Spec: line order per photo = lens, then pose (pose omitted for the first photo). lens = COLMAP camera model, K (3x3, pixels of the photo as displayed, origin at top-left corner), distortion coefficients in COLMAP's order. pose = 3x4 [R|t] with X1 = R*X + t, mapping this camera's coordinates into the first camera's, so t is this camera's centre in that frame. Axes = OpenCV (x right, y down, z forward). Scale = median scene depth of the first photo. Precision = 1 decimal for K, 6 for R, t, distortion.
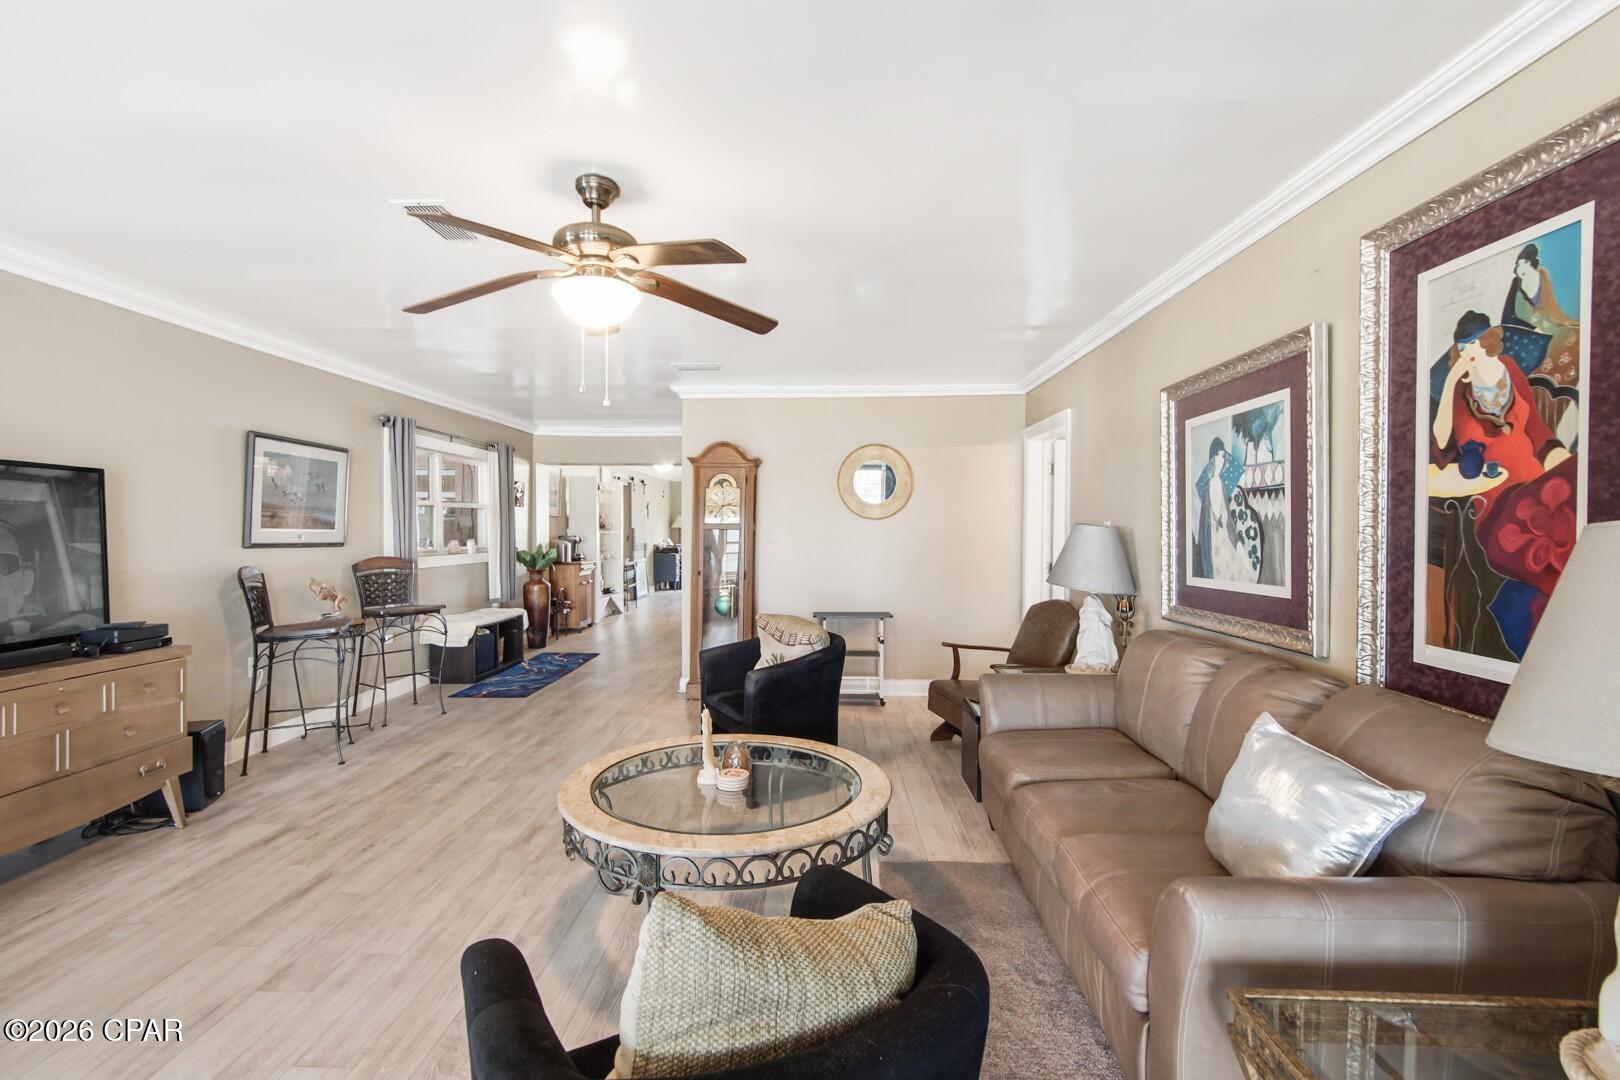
lens RADIAL K [[738.8, 0, 804.0], [0, 738.8, 525.2], [0, 0, 1]] dist [-0.001383, -0.000331]
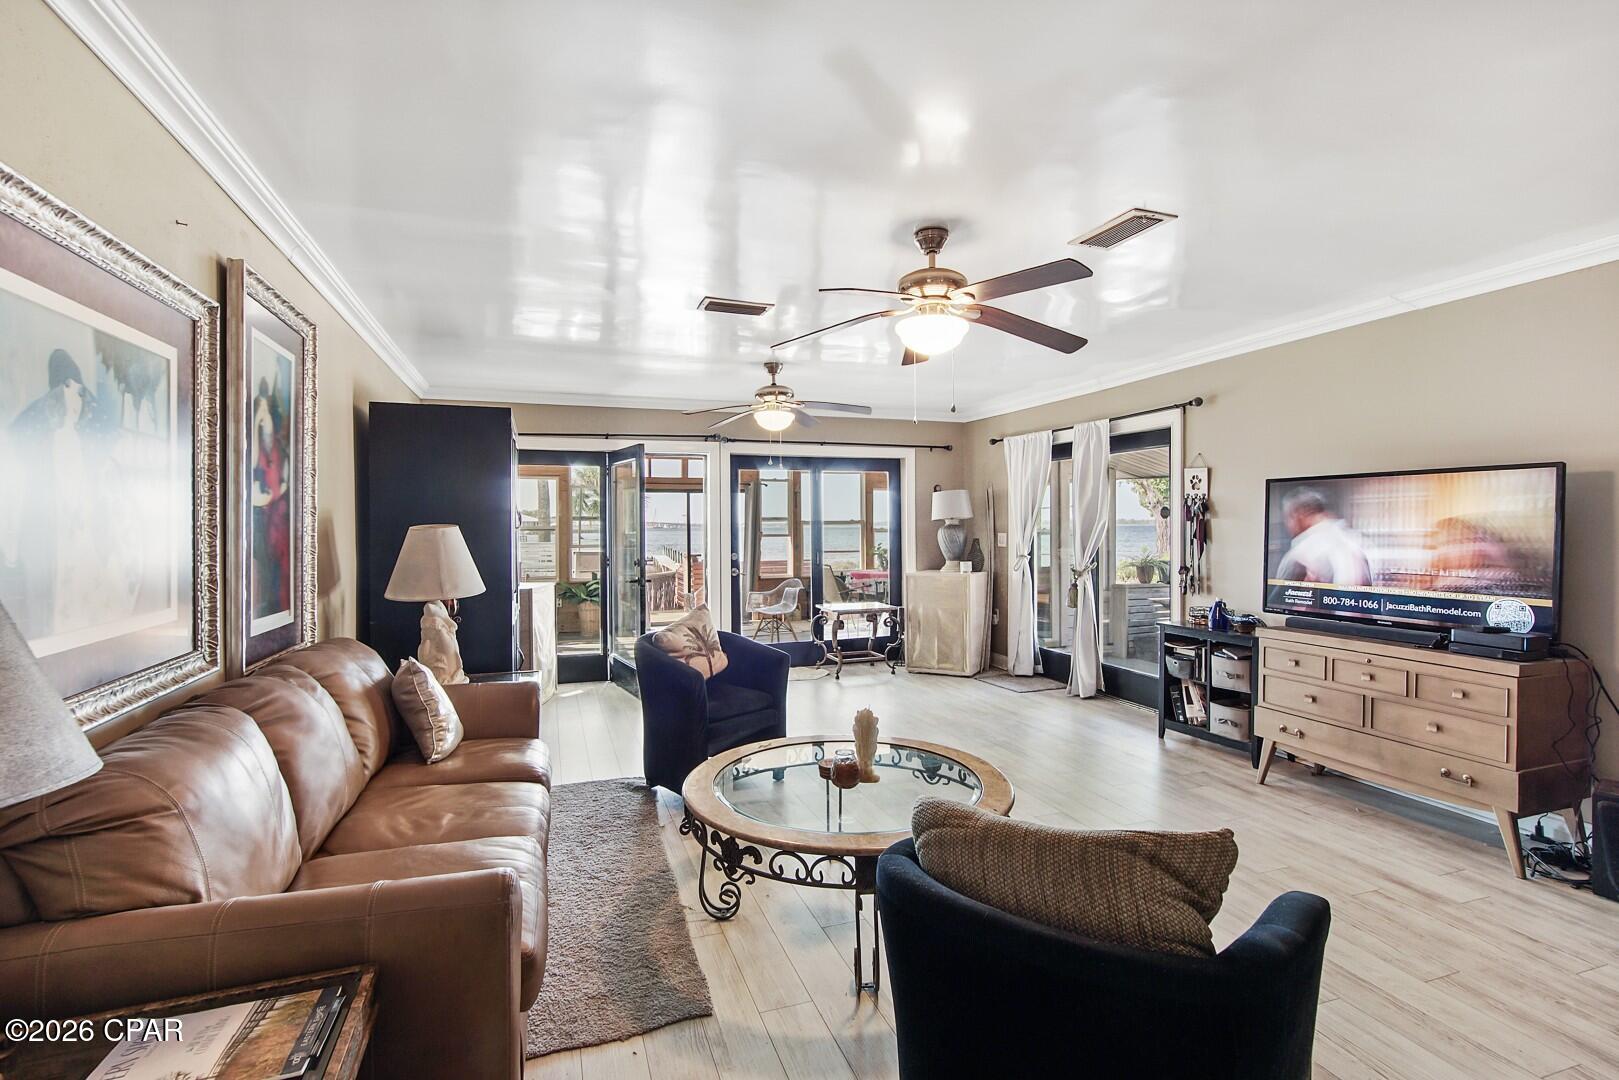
lens RADIAL K [[738.6, 0, 809.1], [0, 738.6, 523.0], [0, 0, 1]] dist [-0.001168, 0.000105]
pose [[-0.934088, -0.002688, -0.357032, 0.286929], [0.001790, 0.999924, -0.012212, 0.007988], [0.357038, -0.012046, -0.934012, 1.824557]]
